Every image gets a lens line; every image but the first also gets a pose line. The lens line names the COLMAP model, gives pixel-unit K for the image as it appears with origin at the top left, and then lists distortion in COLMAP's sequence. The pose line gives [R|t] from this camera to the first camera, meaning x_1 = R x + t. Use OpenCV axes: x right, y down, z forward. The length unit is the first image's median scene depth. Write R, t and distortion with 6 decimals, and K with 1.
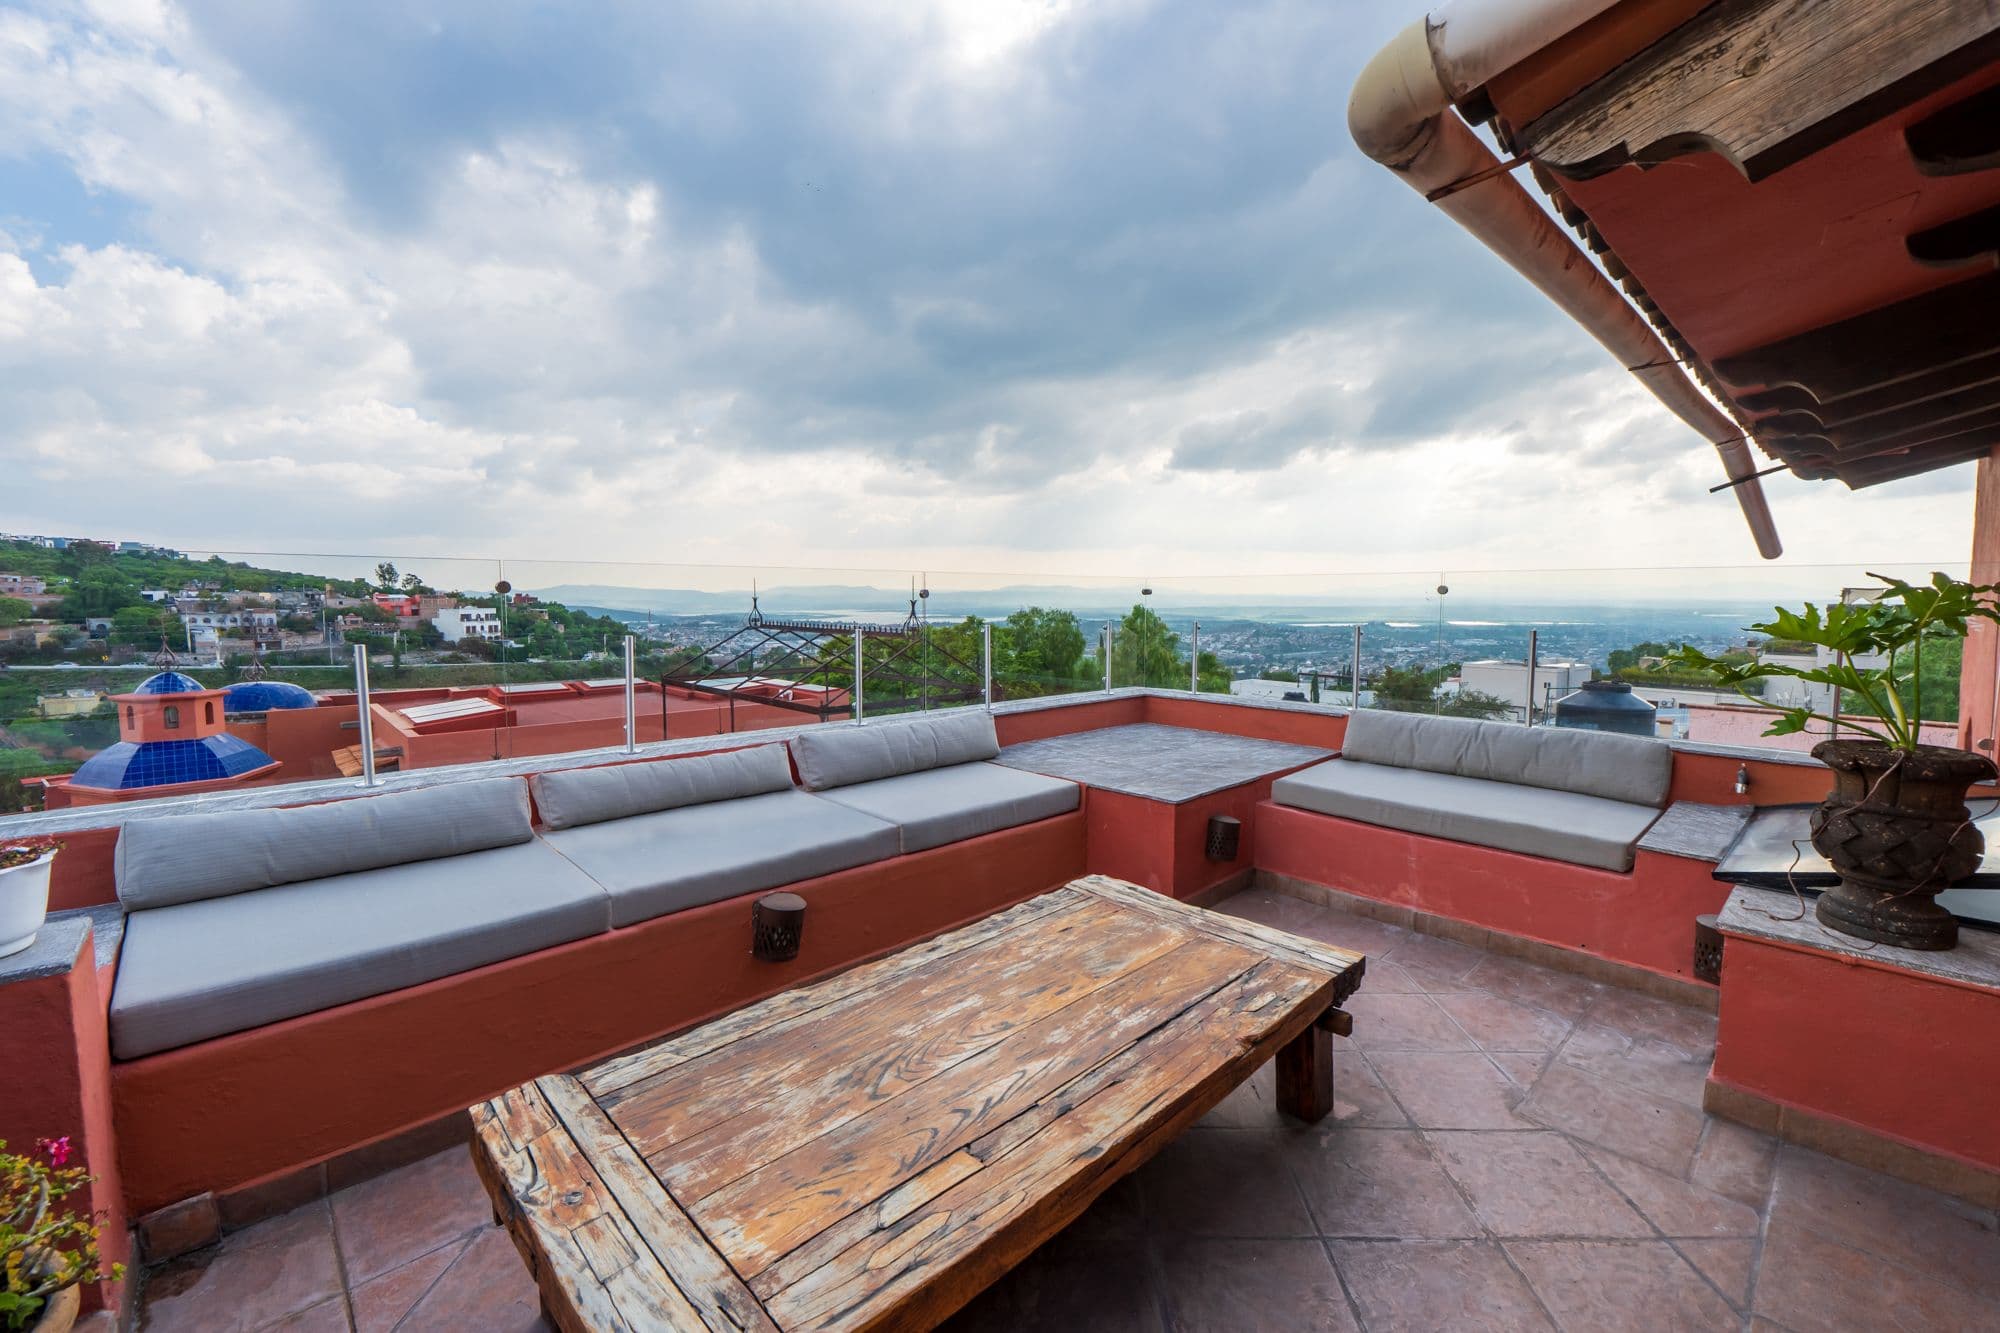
lens RADIAL K [[826.8, 0, 985.0], [0, 826.8, 661.1], [0, 0, 1]] dist [-0.009137, 0.000591]
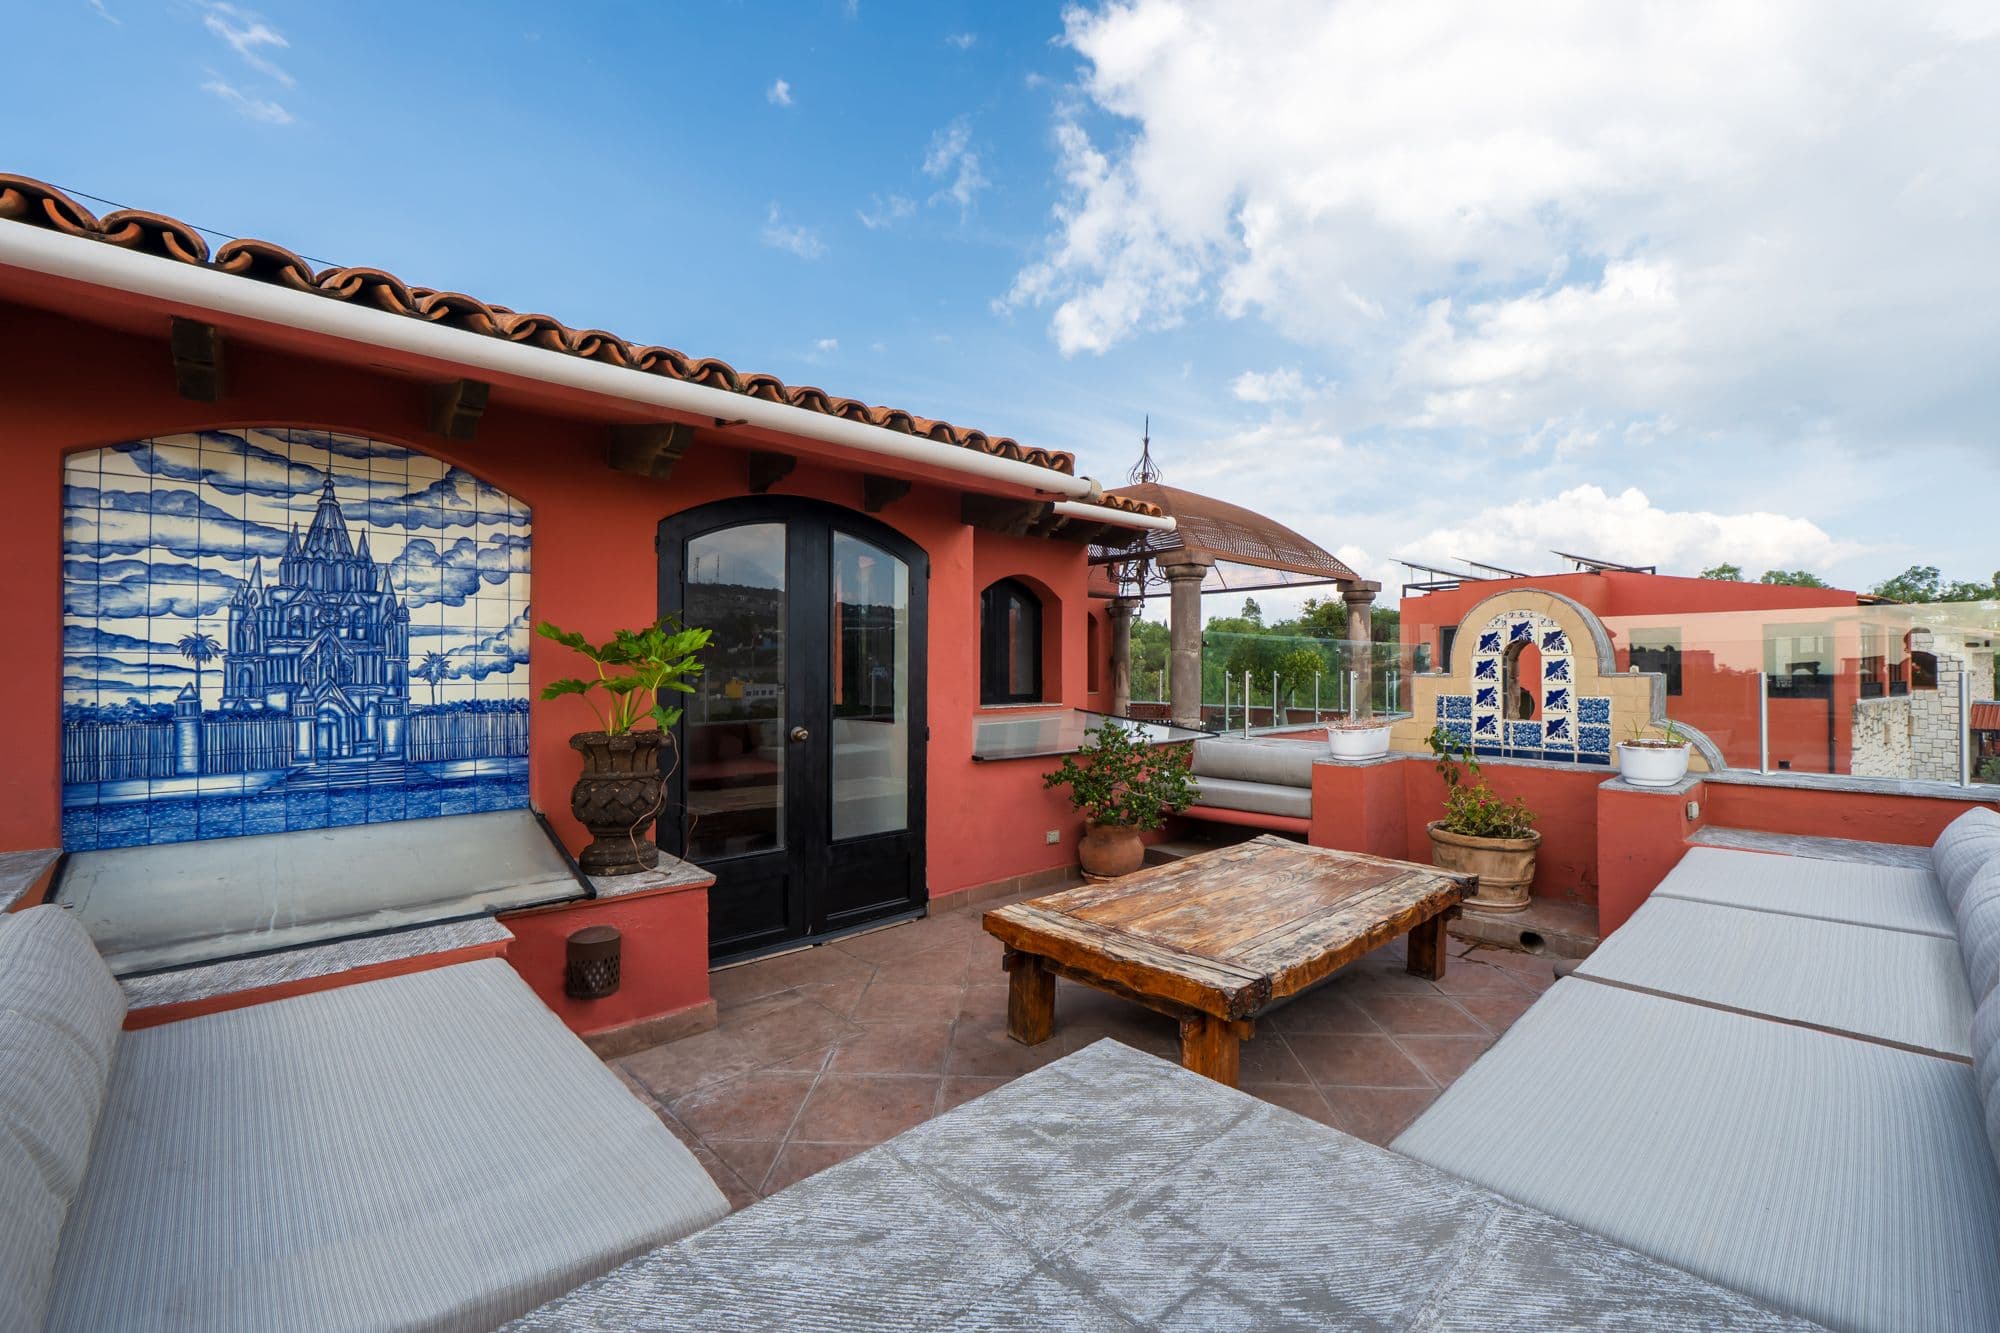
lens RADIAL K [[826.8, 0, 985.0], [0, 826.8, 661.1], [0, 0, 1]] dist [-0.009137, 0.000591]
pose [[-0.999971, -0.000933, 0.007528, 0.493779], [-0.000430, 0.997783, 0.066551, -0.111941], [-0.007573, 0.066546, -0.997755, 2.426480]]
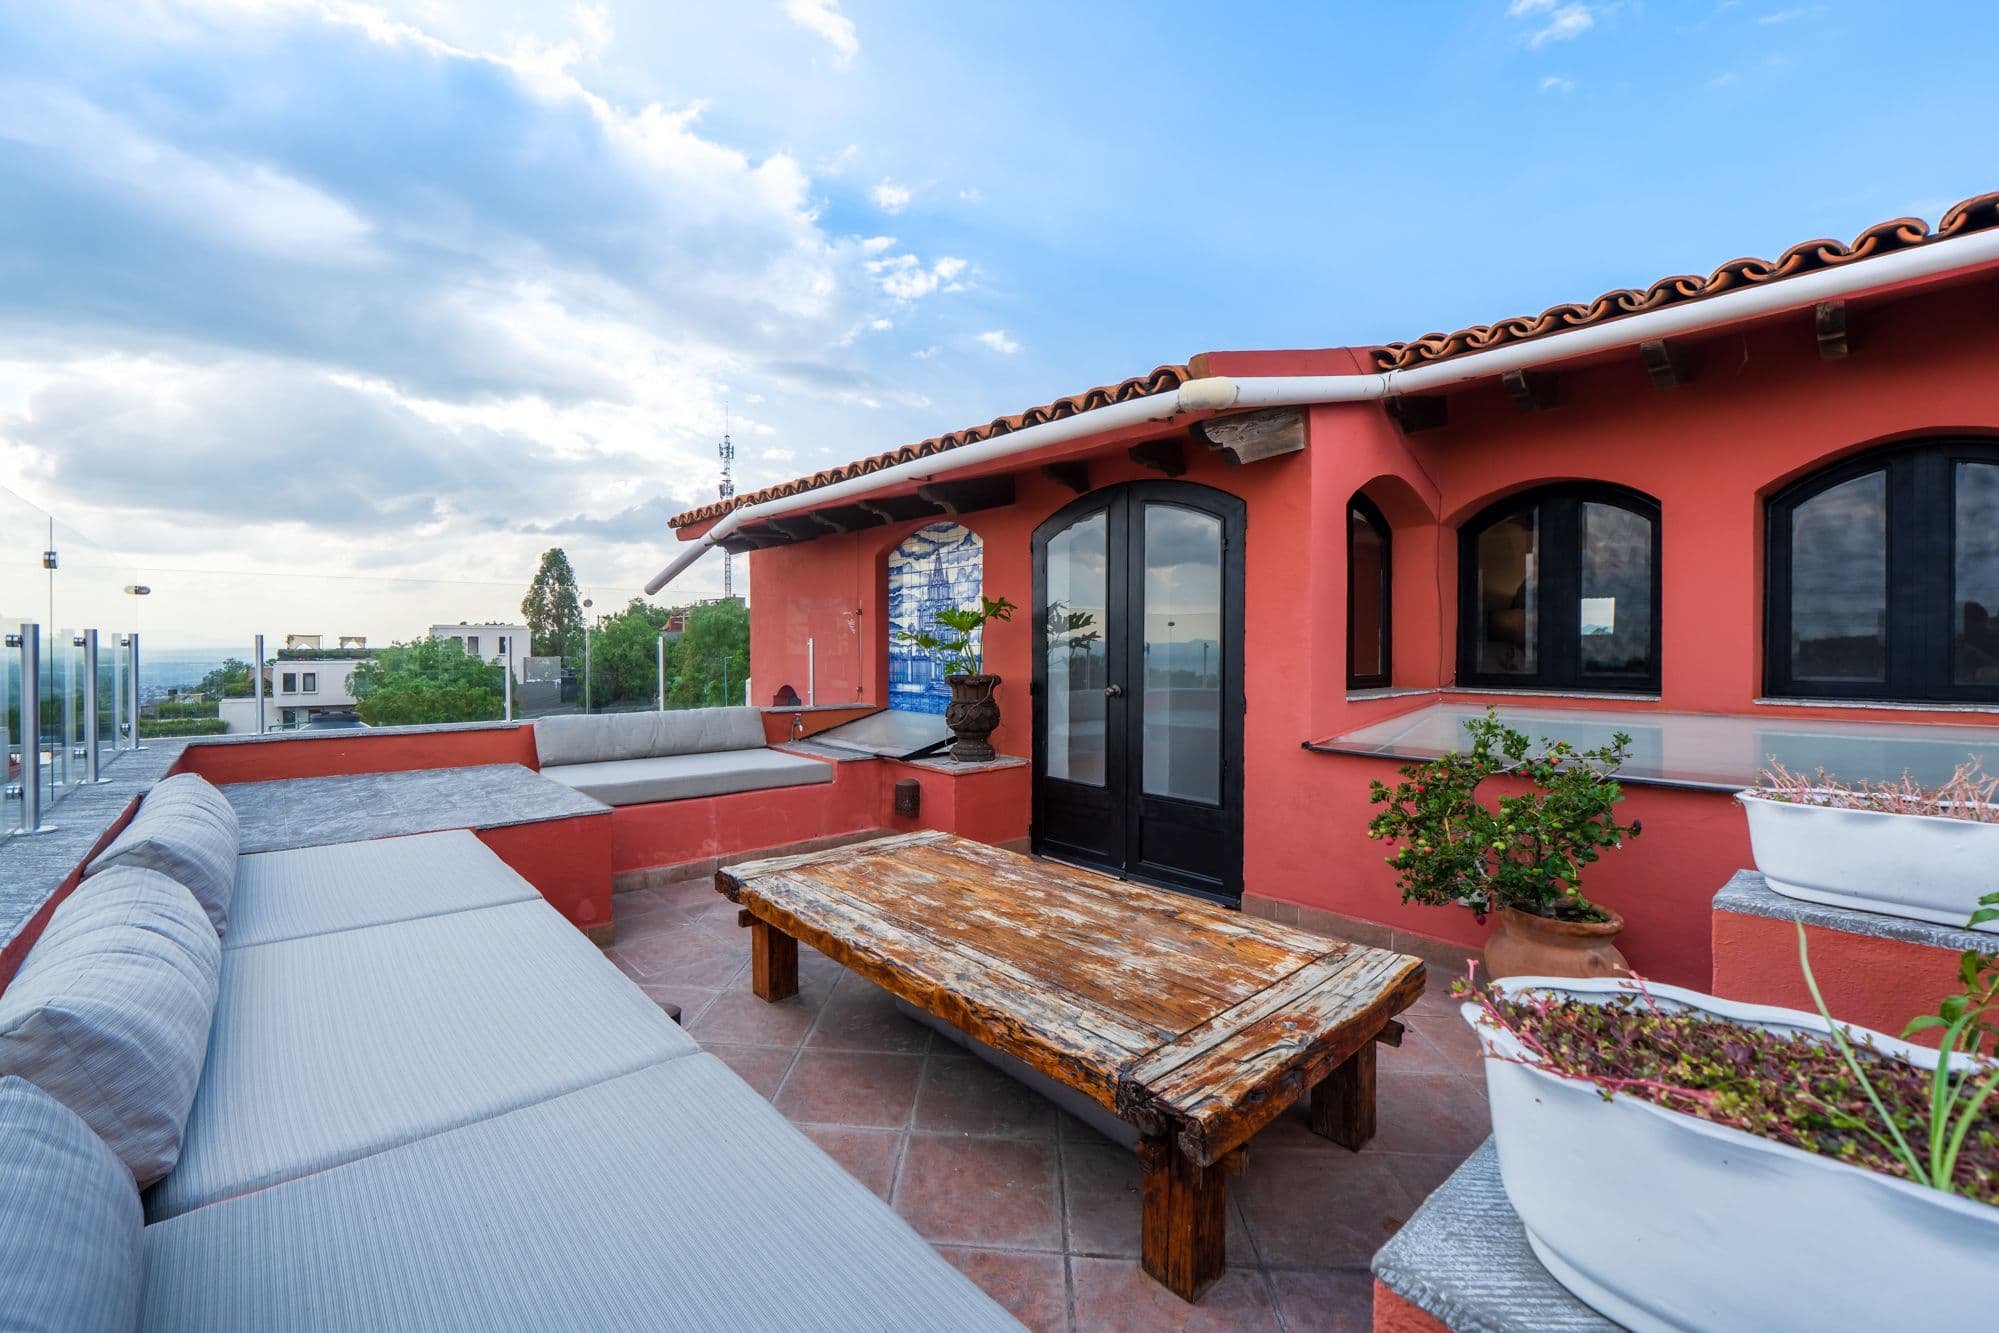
lens RADIAL K [[826.4, 0, 984.5], [0, 826.4, 661.1], [0, 0, 1]] dist [-0.009137, 0.000591]
pose [[0.026569, -0.016572, 0.999510, -1.158079], [0.073596, 0.997182, 0.014577, 0.036358], [-0.996934, 0.073172, 0.027714, 0.918071]]
